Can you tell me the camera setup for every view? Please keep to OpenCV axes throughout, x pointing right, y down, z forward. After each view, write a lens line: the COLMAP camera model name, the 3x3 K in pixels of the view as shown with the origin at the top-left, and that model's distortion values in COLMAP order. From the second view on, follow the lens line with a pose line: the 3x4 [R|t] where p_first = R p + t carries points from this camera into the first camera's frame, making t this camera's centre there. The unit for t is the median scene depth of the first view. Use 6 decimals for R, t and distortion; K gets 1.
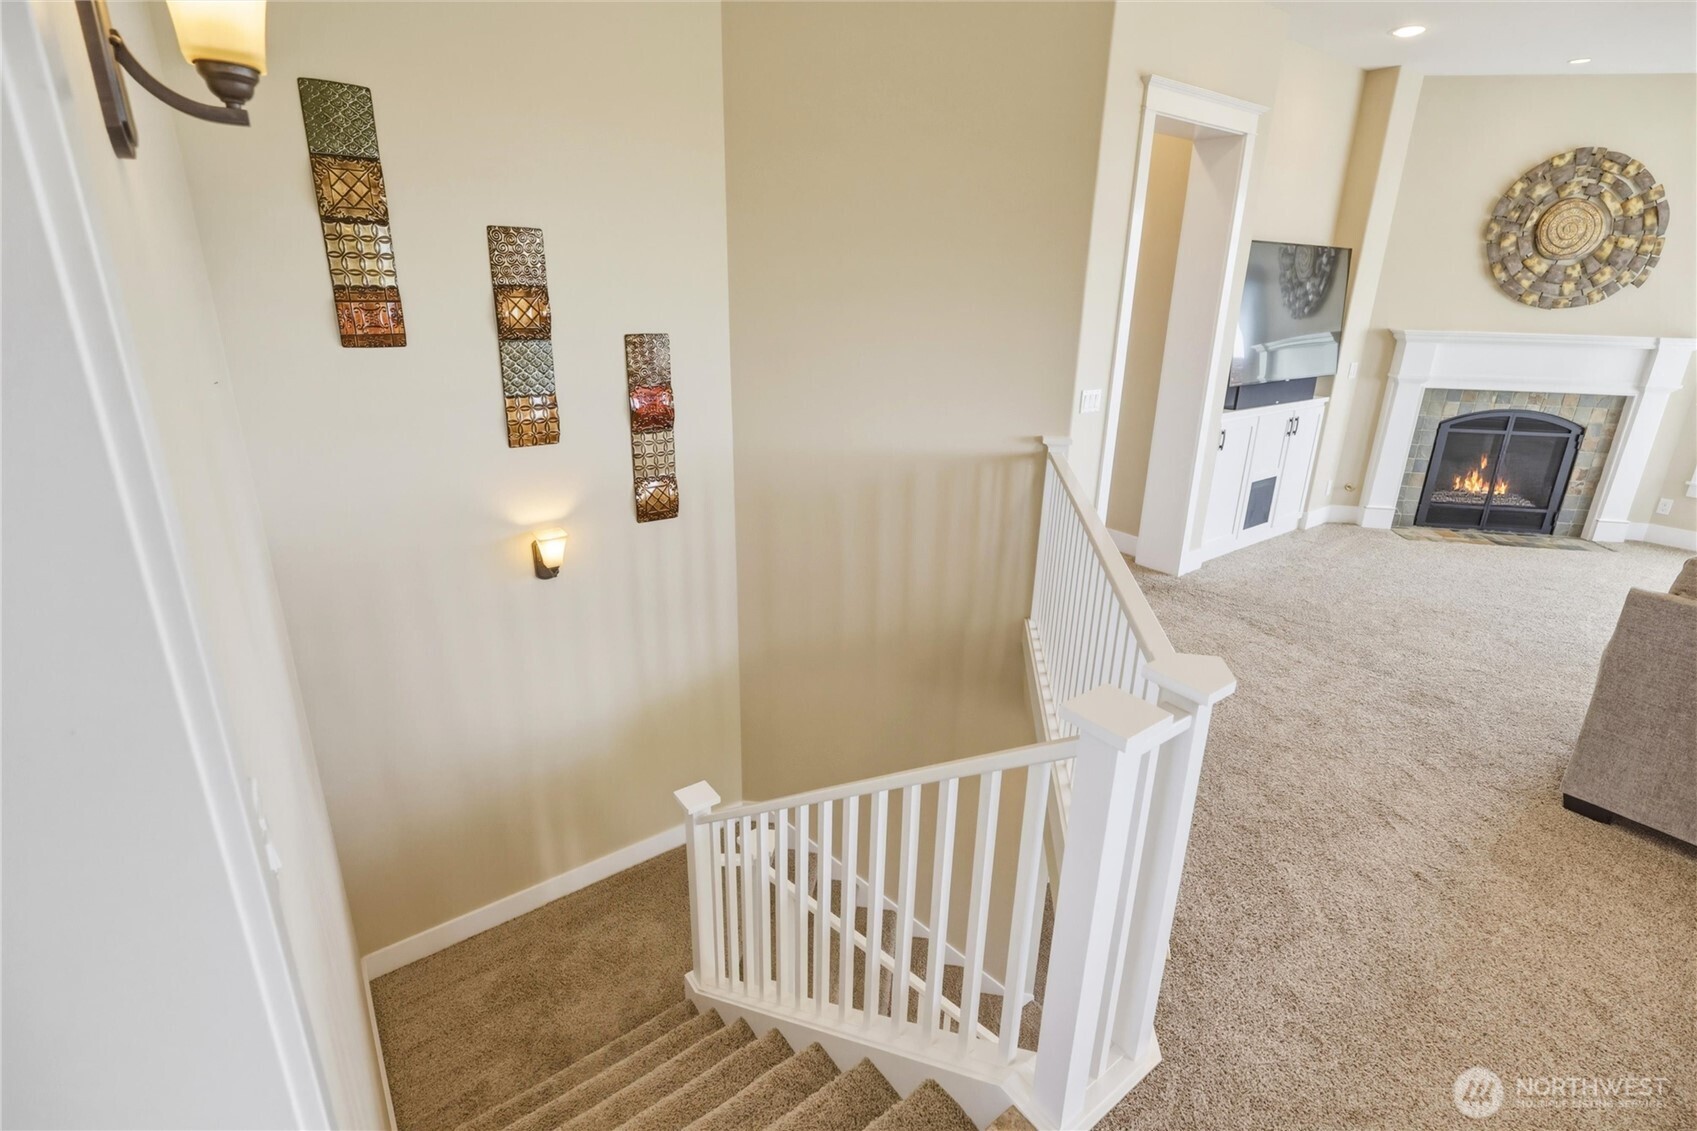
lens RADIAL K [[787.4, 0, 849.3], [0, 787.4, 551.7], [0, 0, 1]] dist [-0.004022, 0.000098]
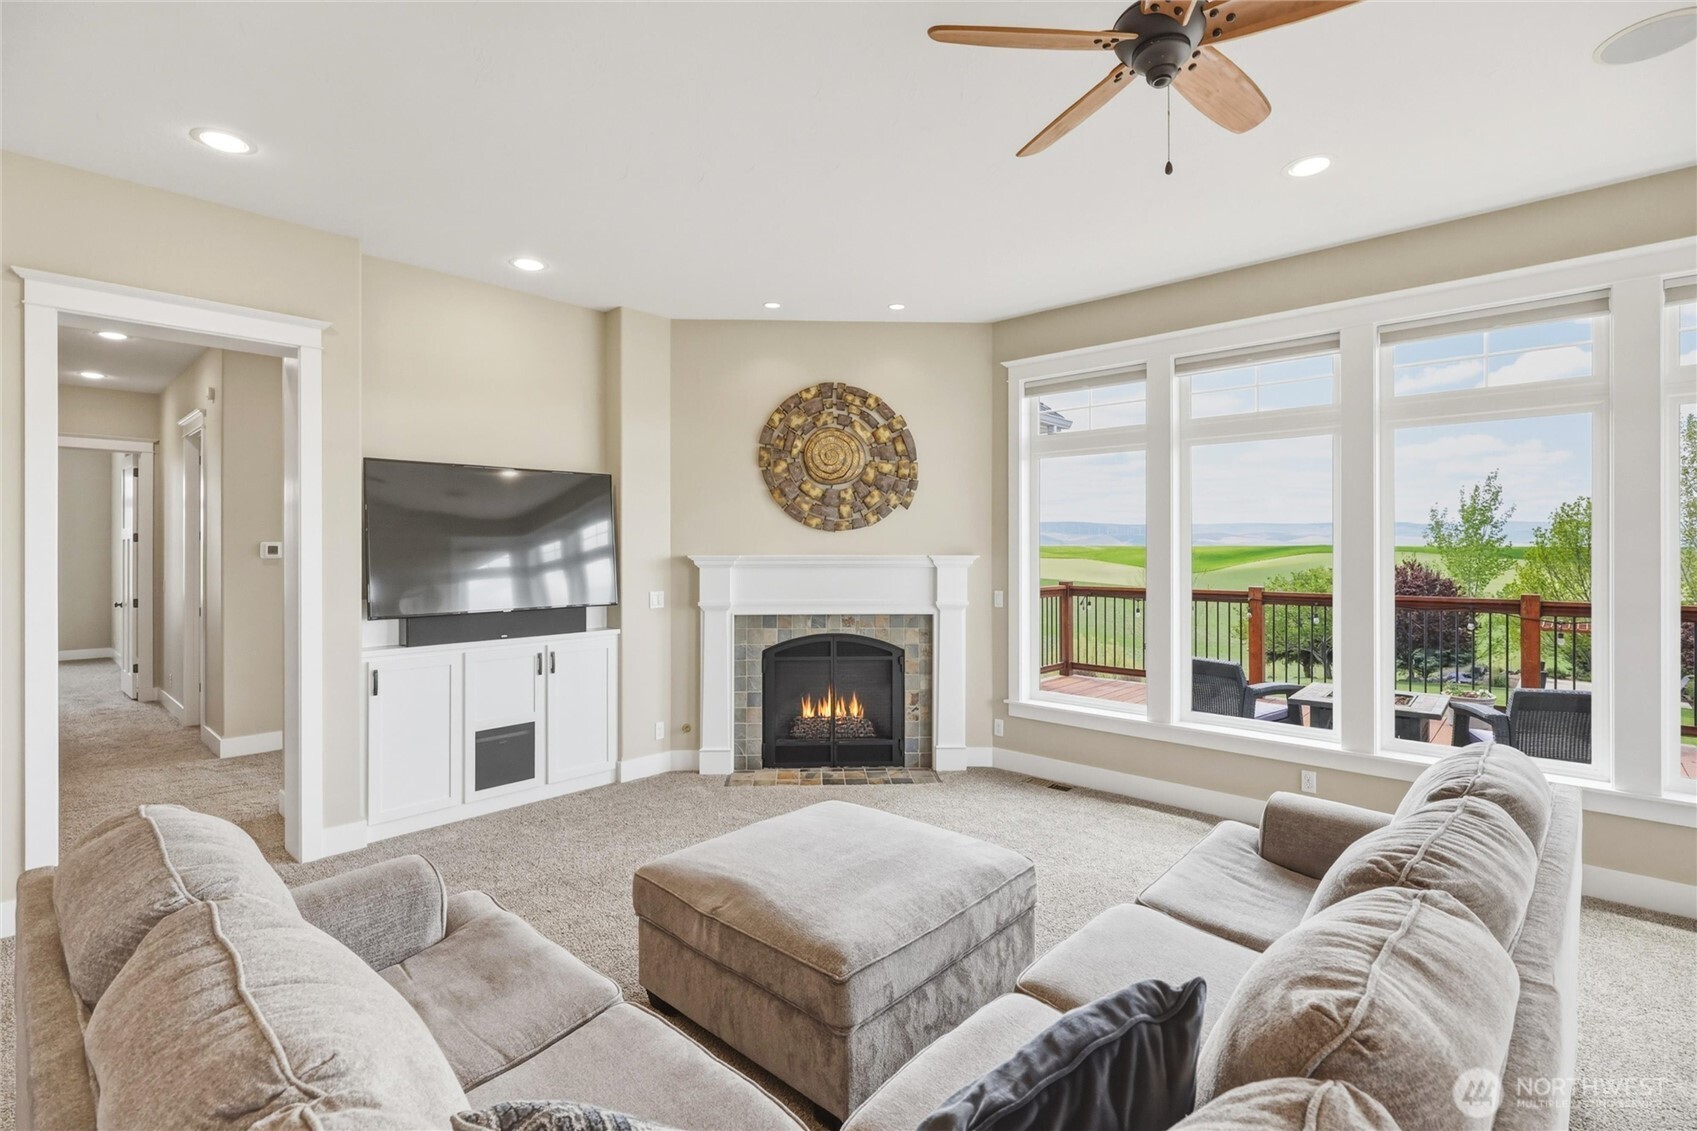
lens RADIAL K [[787.4, 0, 895.6], [0, 787.4, 553.6], [0, 0, 1]] dist [-0.004022, 0.000098]
pose [[0.981788, -0.021727, 0.188733, 0.790058], [0.080620, 0.947200, -0.310343, 0.028659], [-0.172025, 0.319906, 0.931701, 0.080735]]
